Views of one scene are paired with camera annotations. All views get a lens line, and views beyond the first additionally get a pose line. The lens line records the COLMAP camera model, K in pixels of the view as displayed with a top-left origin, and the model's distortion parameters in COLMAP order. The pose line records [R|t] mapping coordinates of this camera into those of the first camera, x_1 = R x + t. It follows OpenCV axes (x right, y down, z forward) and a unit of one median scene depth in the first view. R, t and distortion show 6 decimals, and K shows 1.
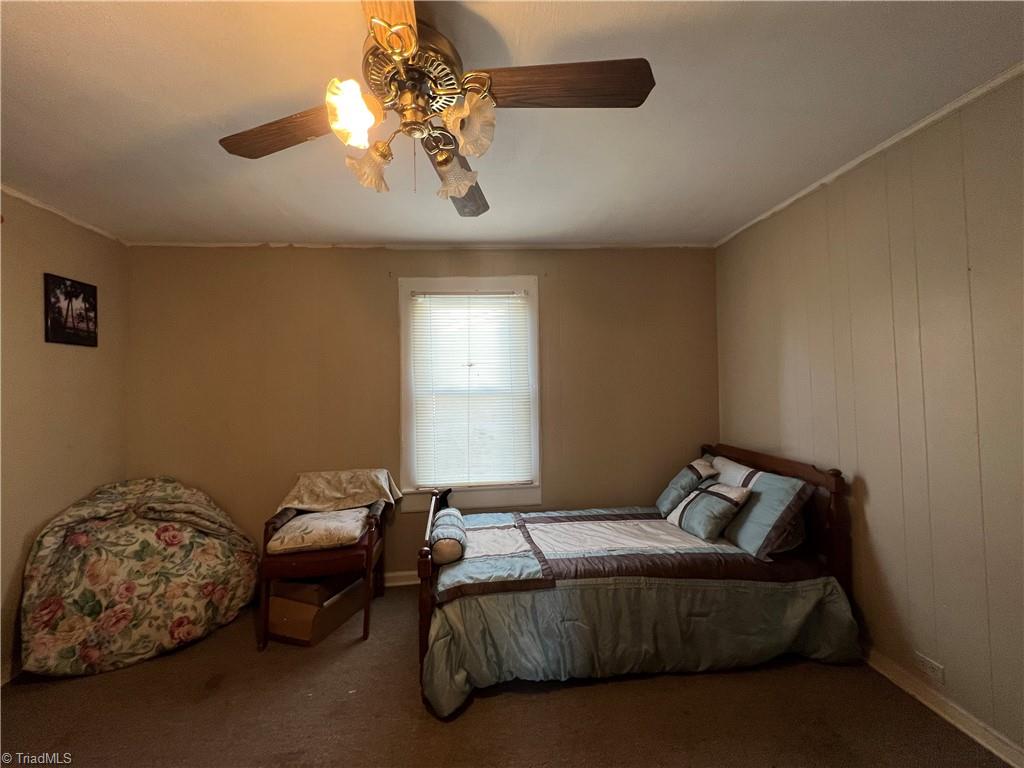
lens RADIAL K [[411.1, 0, 509.8], [0, 411.1, 382.1], [0, 0, 1]] dist [-0.001940, 0.000441]
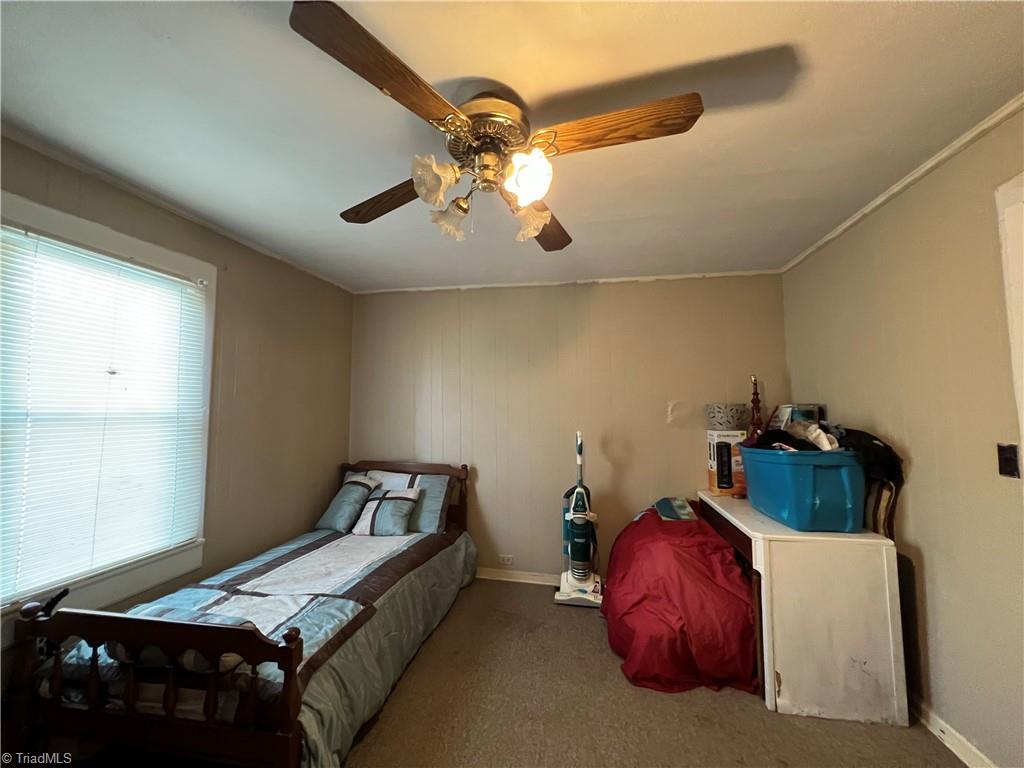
lens RADIAL K [[411.1, 0, 509.3], [0, 411.1, 382.1], [0, 0, 1]] dist [-0.001940, 0.000441]
pose [[0.283691, 0.082127, 0.955392, -0.617488], [-0.025078, 0.996620, -0.078224, 0.007474], [-0.958588, -0.001768, 0.284792, 0.303662]]
